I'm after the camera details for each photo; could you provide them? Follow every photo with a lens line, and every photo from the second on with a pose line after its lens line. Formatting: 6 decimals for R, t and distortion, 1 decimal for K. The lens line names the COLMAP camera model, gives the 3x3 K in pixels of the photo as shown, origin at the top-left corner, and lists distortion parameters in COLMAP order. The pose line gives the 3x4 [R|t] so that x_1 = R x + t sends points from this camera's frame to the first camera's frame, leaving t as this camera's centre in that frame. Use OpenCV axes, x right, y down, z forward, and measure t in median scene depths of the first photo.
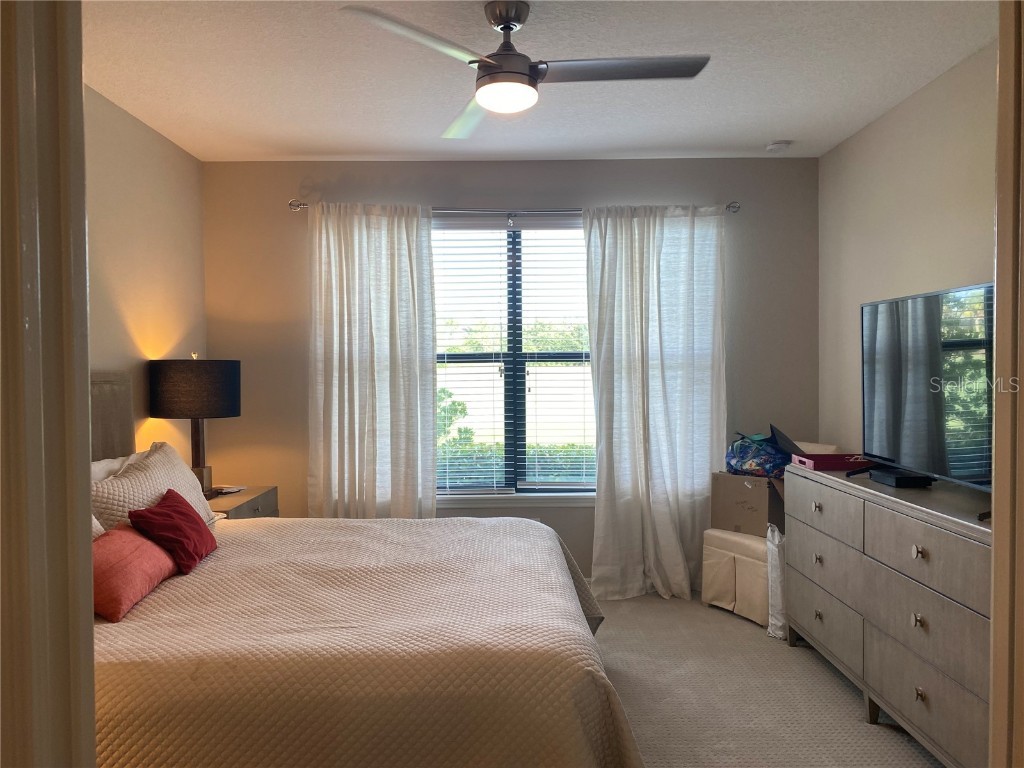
lens RADIAL K [[772.6, 0, 512.0], [0, 772.6, 384.0], [0, 0, 1]] dist [0.042513, -0.002769]
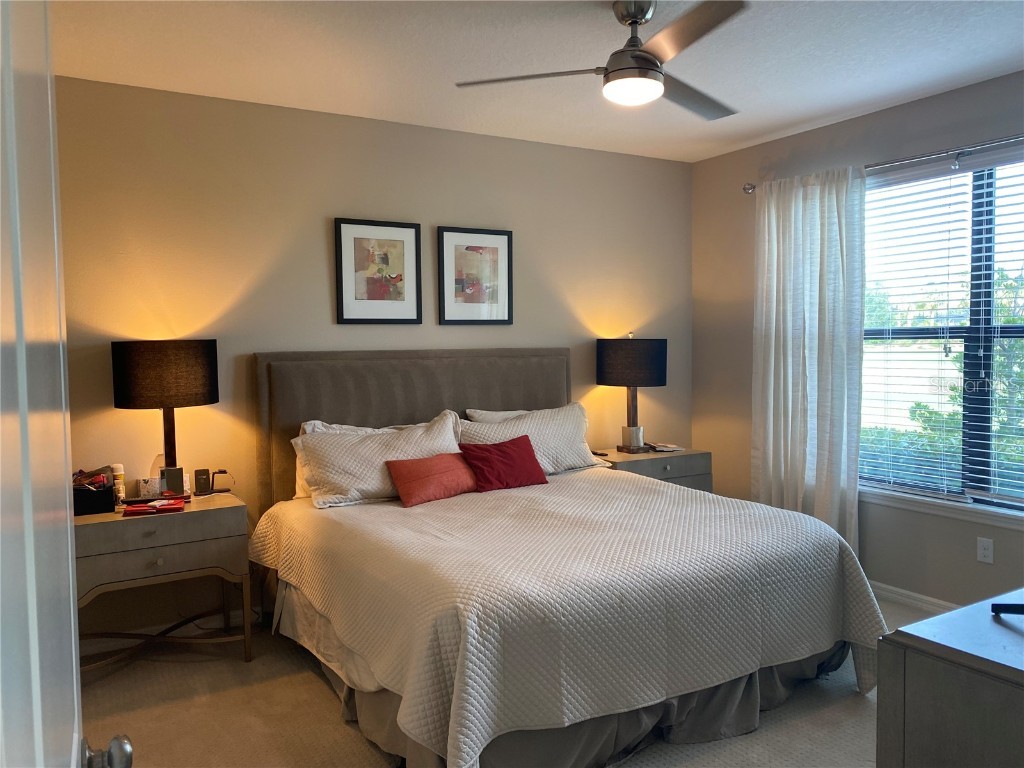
lens RADIAL K [[772.6, 0, 512.0], [0, 772.6, 384.0], [0, 0, 1]] dist [0.042513, -0.002769]
pose [[0.523603, 0.046968, -0.850667, 0.459772], [-0.016145, 0.998847, 0.045212, -0.010335], [0.851809, -0.009939, 0.523758, 0.179604]]
